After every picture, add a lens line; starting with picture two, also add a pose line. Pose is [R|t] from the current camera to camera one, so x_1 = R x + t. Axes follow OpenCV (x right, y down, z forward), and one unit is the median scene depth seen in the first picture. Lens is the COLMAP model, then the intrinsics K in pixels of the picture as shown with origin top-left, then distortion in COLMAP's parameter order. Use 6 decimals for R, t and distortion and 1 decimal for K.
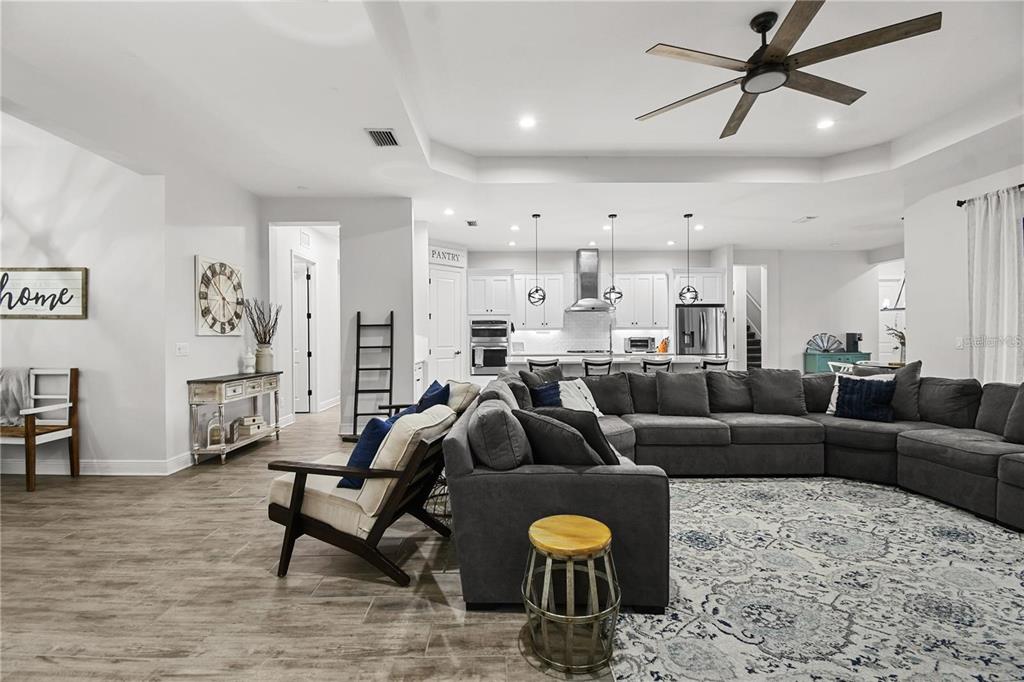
lens RADIAL K [[455.7, 0, 515.3], [0, 455.7, 338.4], [0, 0, 1]] dist [0.010465, -0.019833]
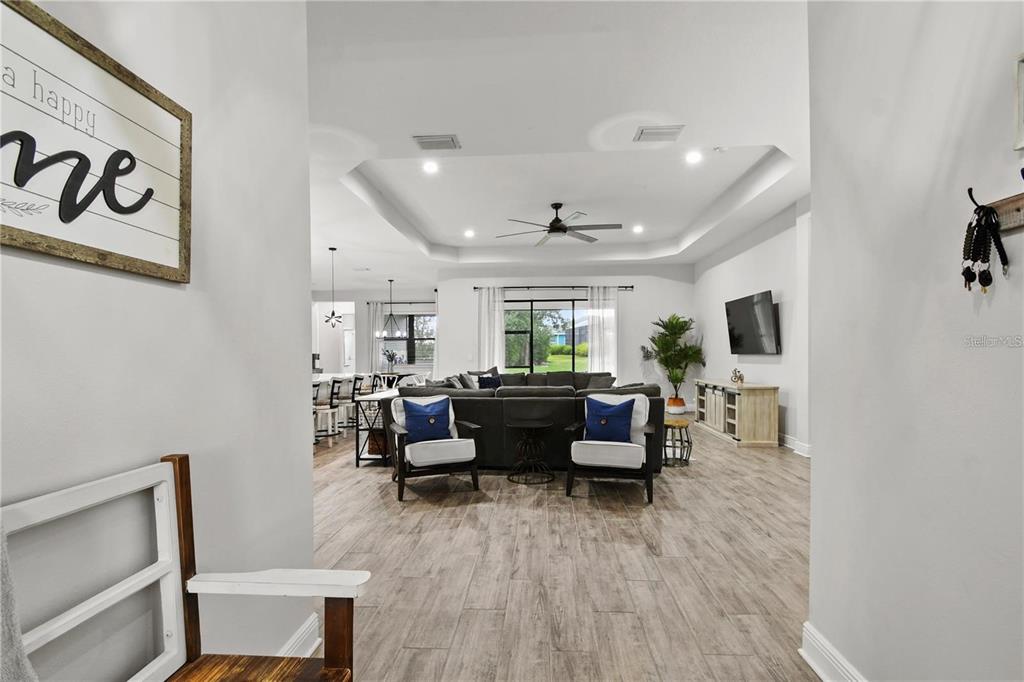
lens RADIAL K [[465.9, 0, 515.3], [0, 465.9, 353.8], [0, 0, 1]] dist [0.003012, 0.000962]
pose [[0.088817, 0.005150, 0.996035, -1.019063], [0.011399, 0.999916, -0.006187, 0.006297], [-0.995983, 0.011904, 0.088750, 0.621905]]
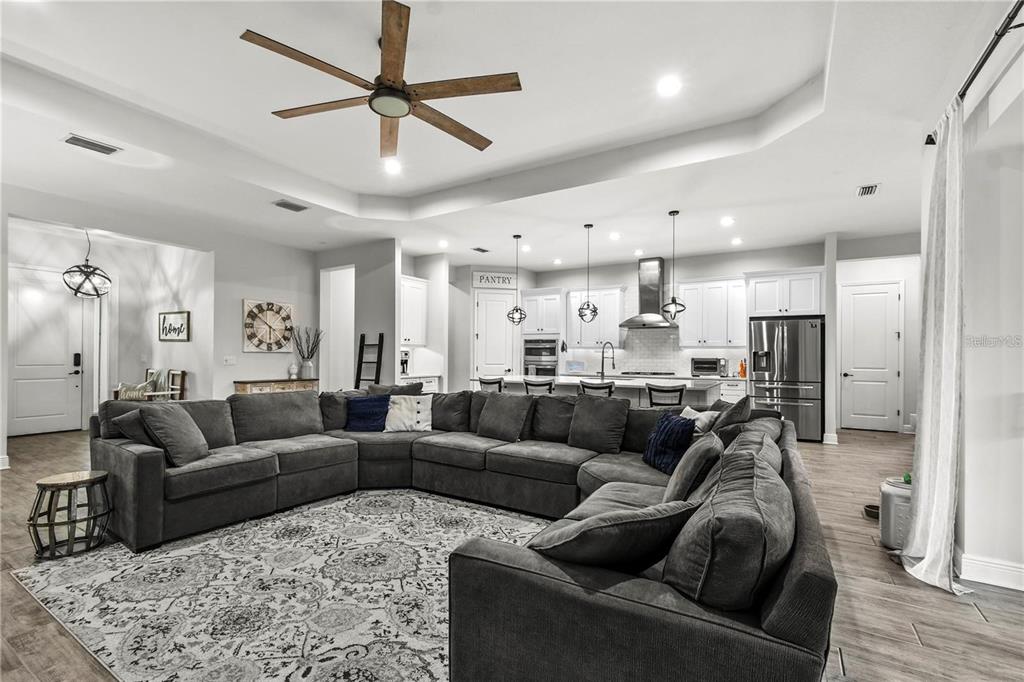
lens RADIAL K [[465.9, 0, 515.3], [0, 465.9, 353.8], [0, 0, 1]] dist [0.003012, 0.000962]
pose [[0.836575, 0.008260, -0.547791, 0.838213], [-0.012682, 0.999910, -0.004291, -0.004457], [0.547706, 0.010537, 0.836604, 0.177599]]
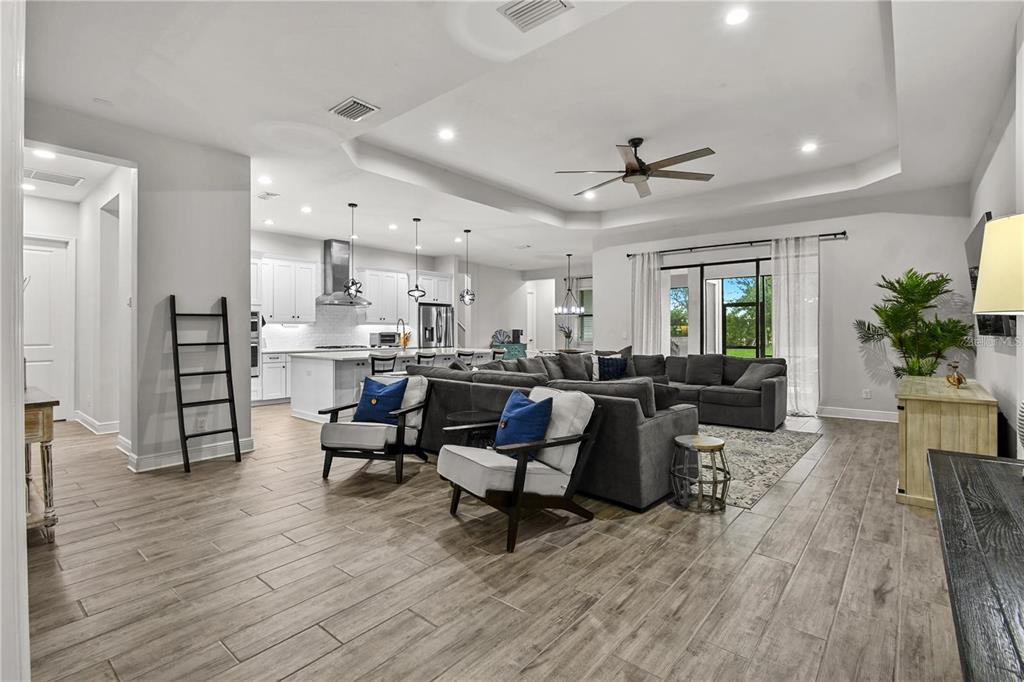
lens RADIAL K [[468.2, 0, 519.4], [0, 468.2, 329.2], [0, 0, 1]] dist [0.002527, 0.000516]
pose [[0.659958, 0.007643, 0.751263, -0.630171], [0.000520, 0.999943, -0.010630, 0.003872], [-0.751302, 0.007406, 0.659917, 0.118454]]
